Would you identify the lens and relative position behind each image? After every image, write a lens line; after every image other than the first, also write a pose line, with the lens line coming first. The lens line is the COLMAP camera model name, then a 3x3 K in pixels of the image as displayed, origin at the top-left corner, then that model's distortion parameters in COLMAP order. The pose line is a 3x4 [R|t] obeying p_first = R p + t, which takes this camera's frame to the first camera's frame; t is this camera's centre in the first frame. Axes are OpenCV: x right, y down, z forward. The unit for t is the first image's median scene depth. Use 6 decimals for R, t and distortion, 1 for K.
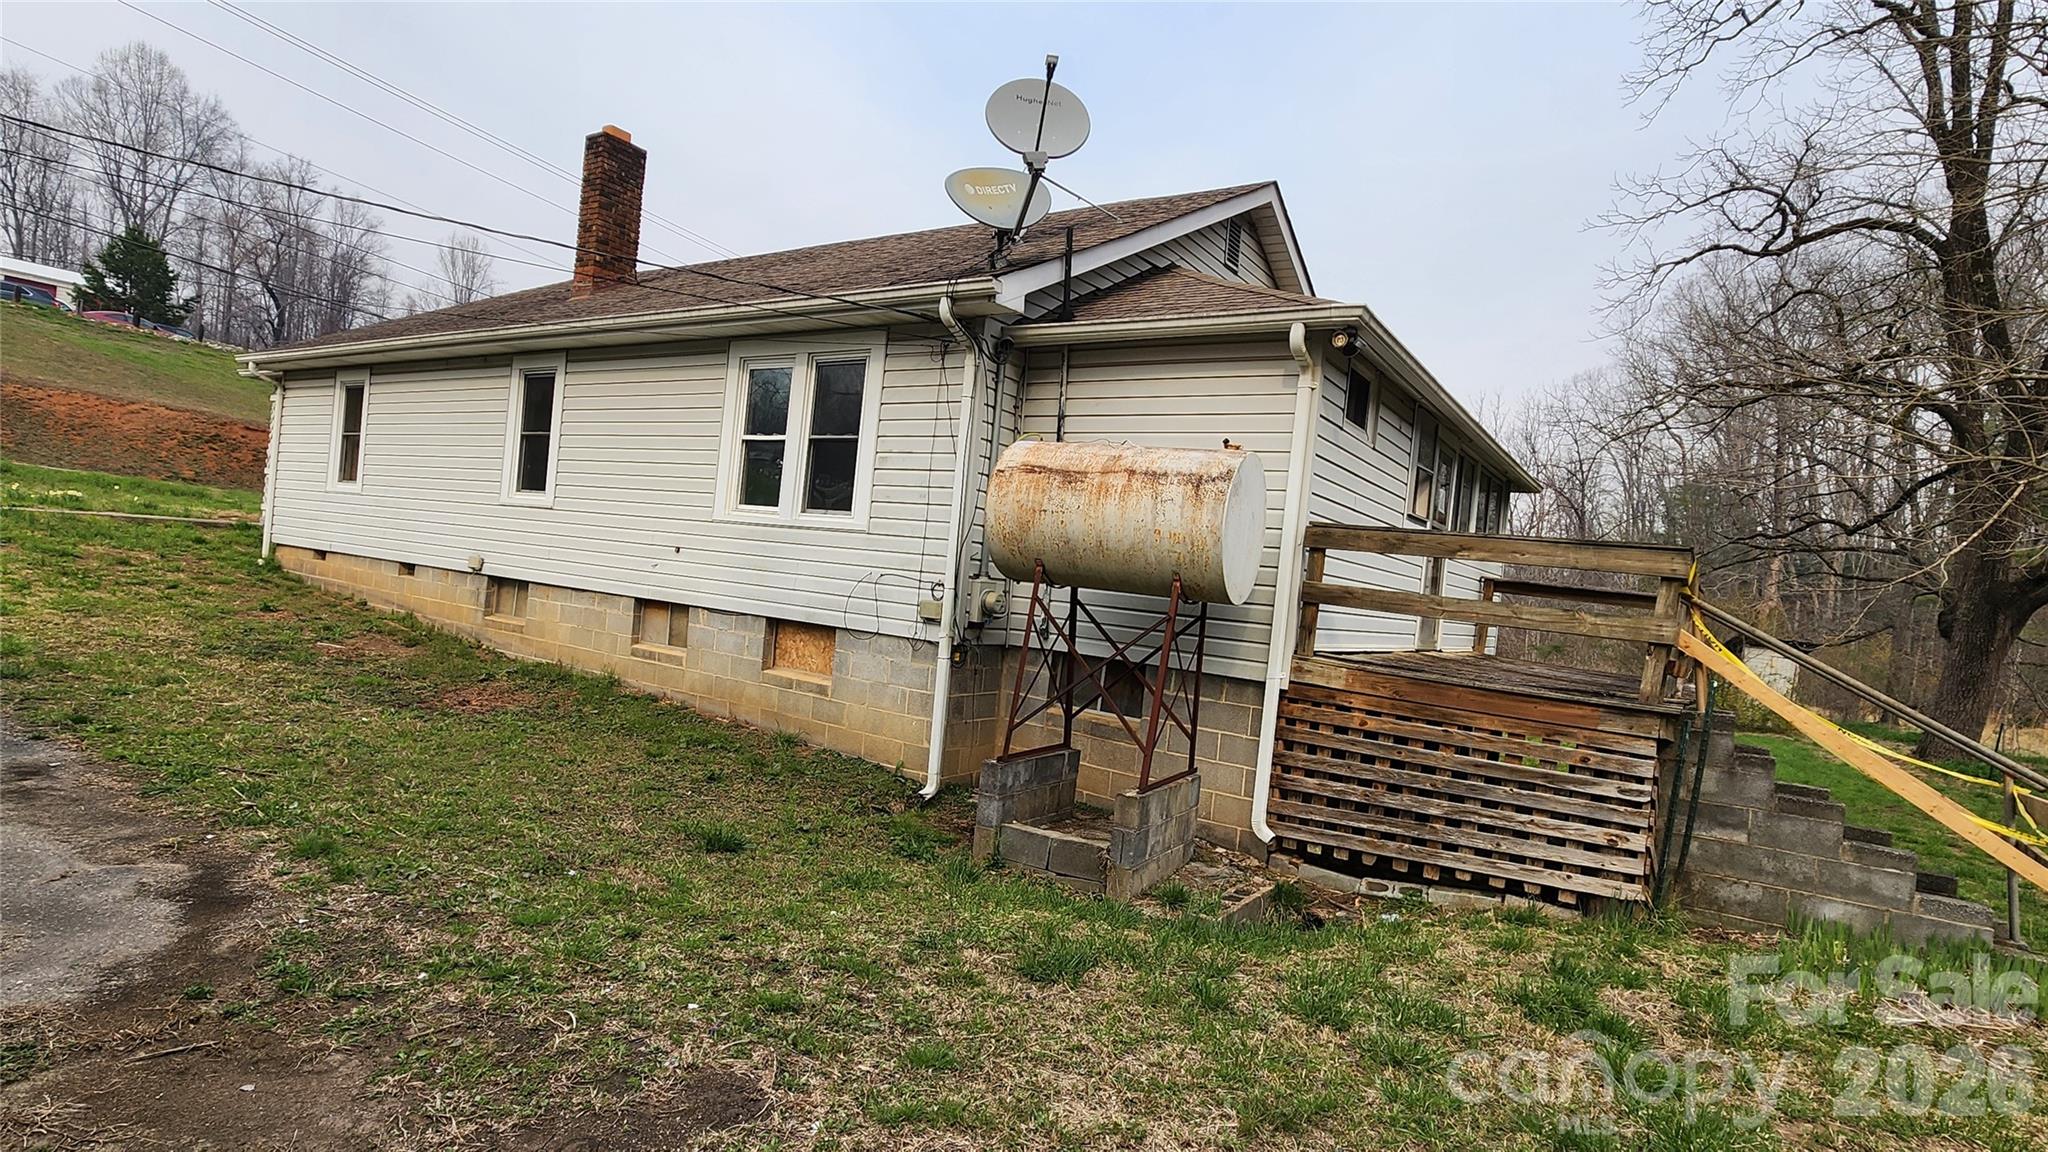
lens RADIAL K [[1017.3, 0, 1021.1], [0, 1017.3, 577.3], [0, 0, 1]] dist [0.003619, 0.000103]
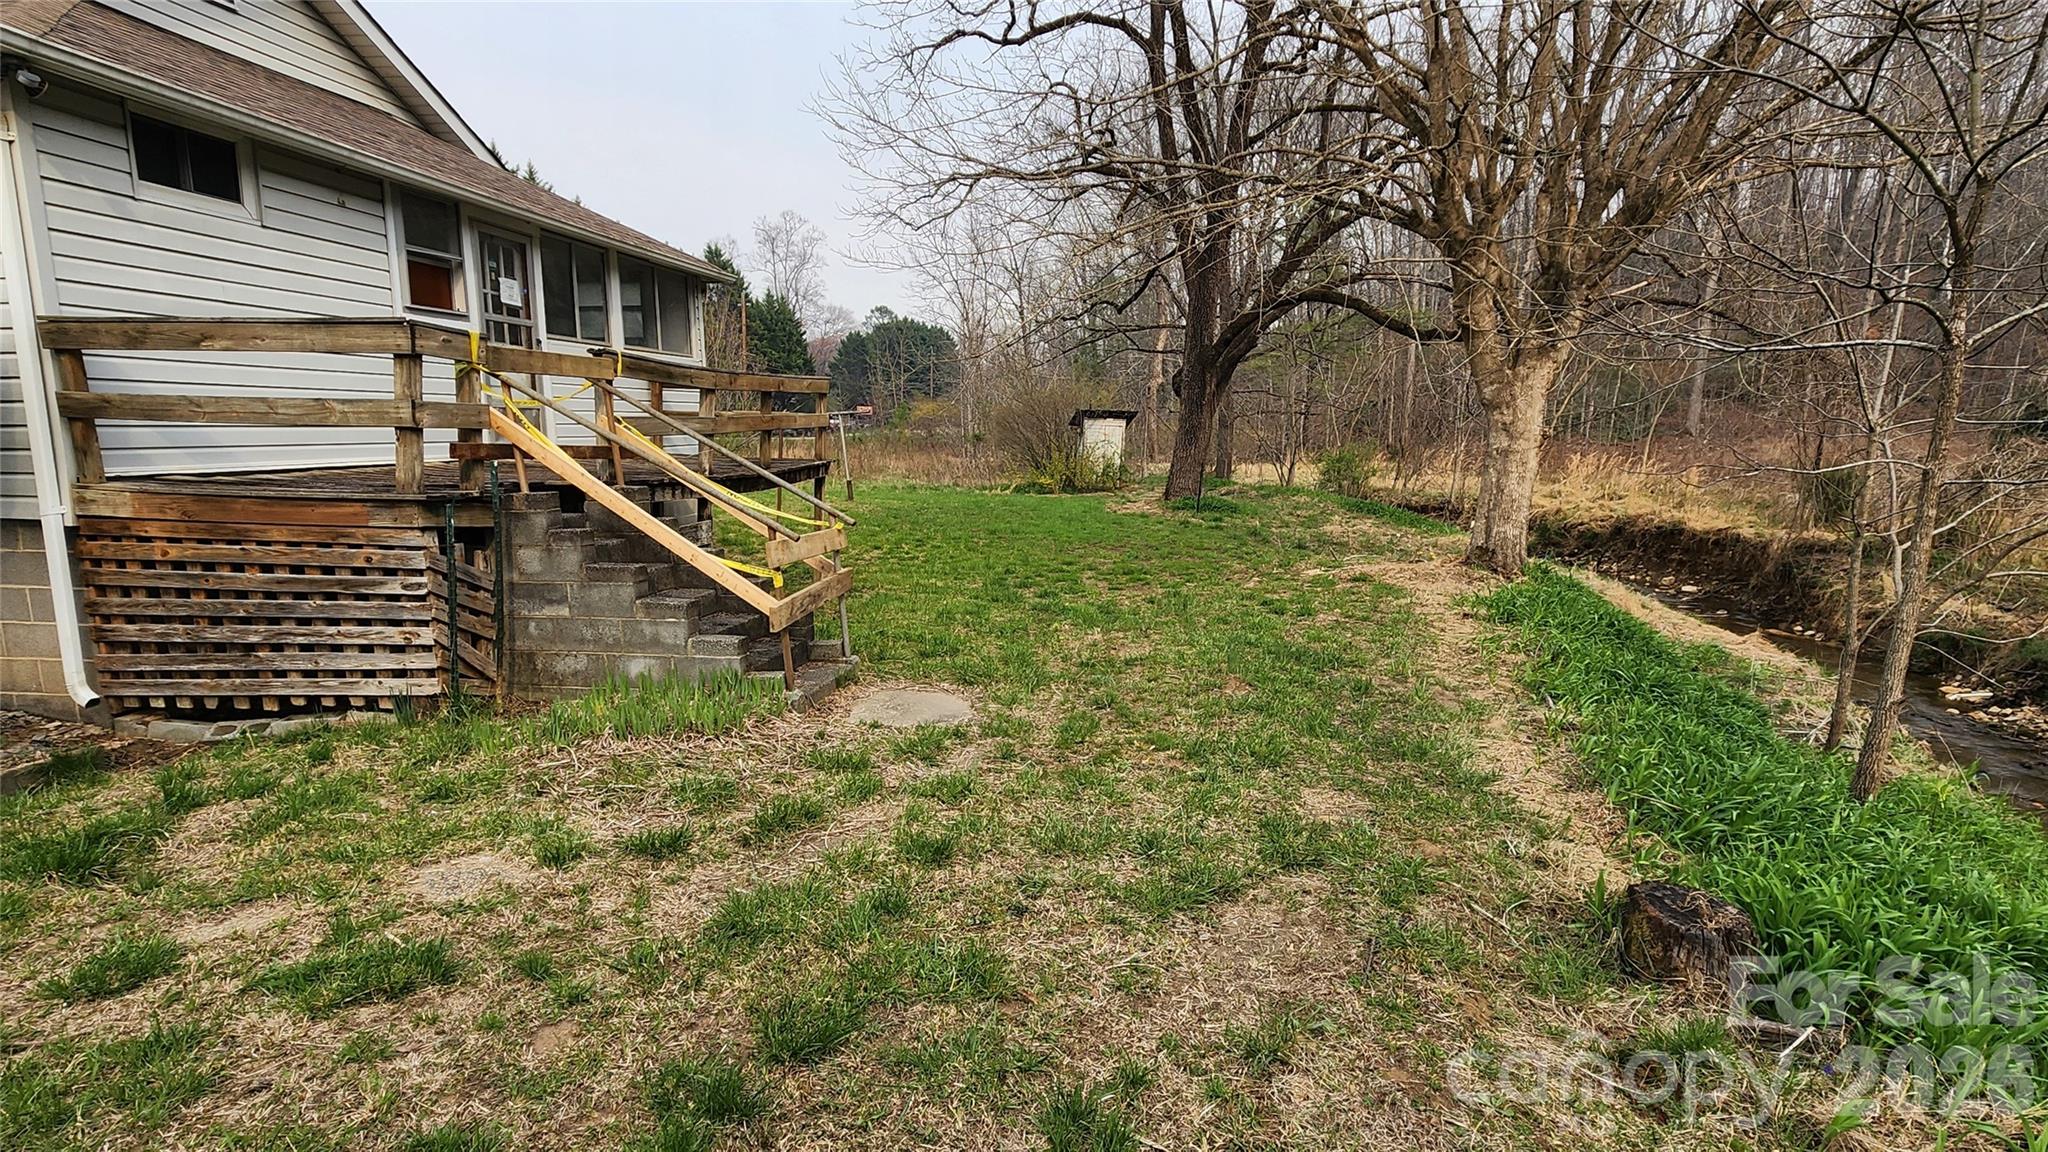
lens RADIAL K [[1017.3, 0, 1026.3], [0, 1017.3, 580.6], [0, 0, 1]] dist [0.003619, 0.000103]
pose [[0.903512, -0.159792, 0.397659, 0.675042], [0.086800, 0.976889, 0.195329, 0.063264], [-0.419680, -0.141965, 0.896501, -0.086954]]
